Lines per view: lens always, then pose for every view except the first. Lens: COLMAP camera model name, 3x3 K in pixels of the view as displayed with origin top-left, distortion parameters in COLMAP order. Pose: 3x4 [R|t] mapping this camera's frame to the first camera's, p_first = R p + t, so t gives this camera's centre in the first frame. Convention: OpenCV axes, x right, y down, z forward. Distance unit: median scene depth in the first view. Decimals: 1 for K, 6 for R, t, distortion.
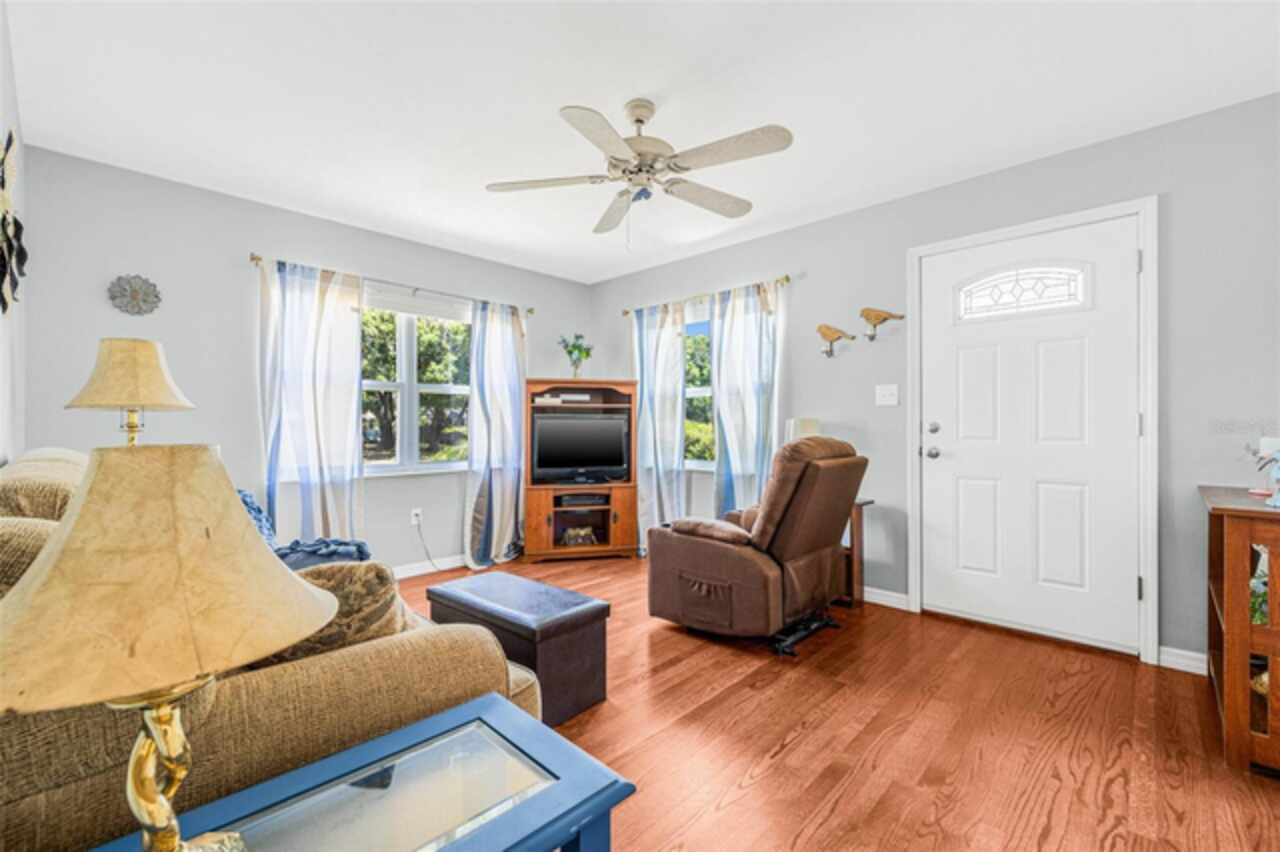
lens RADIAL K [[547.2, 0, 627.0], [0, 547.2, 428.3], [0, 0, 1]] dist [0.003740, -0.000500]
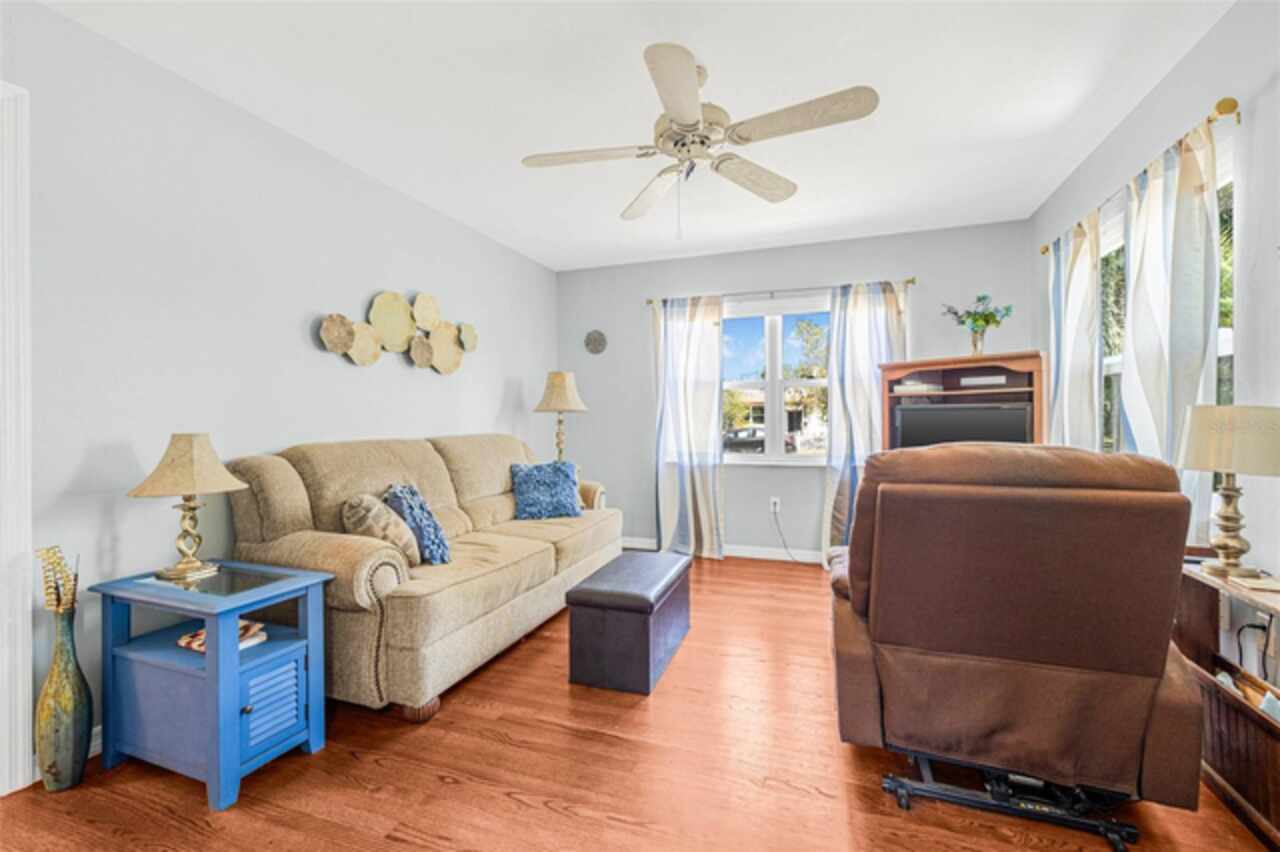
lens RADIAL K [[547.2, 0, 637.4], [0, 547.2, 419.2], [0, 0, 1]] dist [0.003740, -0.000500]
pose [[0.403134, -0.001007, -0.915141, 0.456737], [0.002945, 0.999996, 0.000197, -0.006206], [0.915136, -0.002775, 0.403135, 0.305223]]
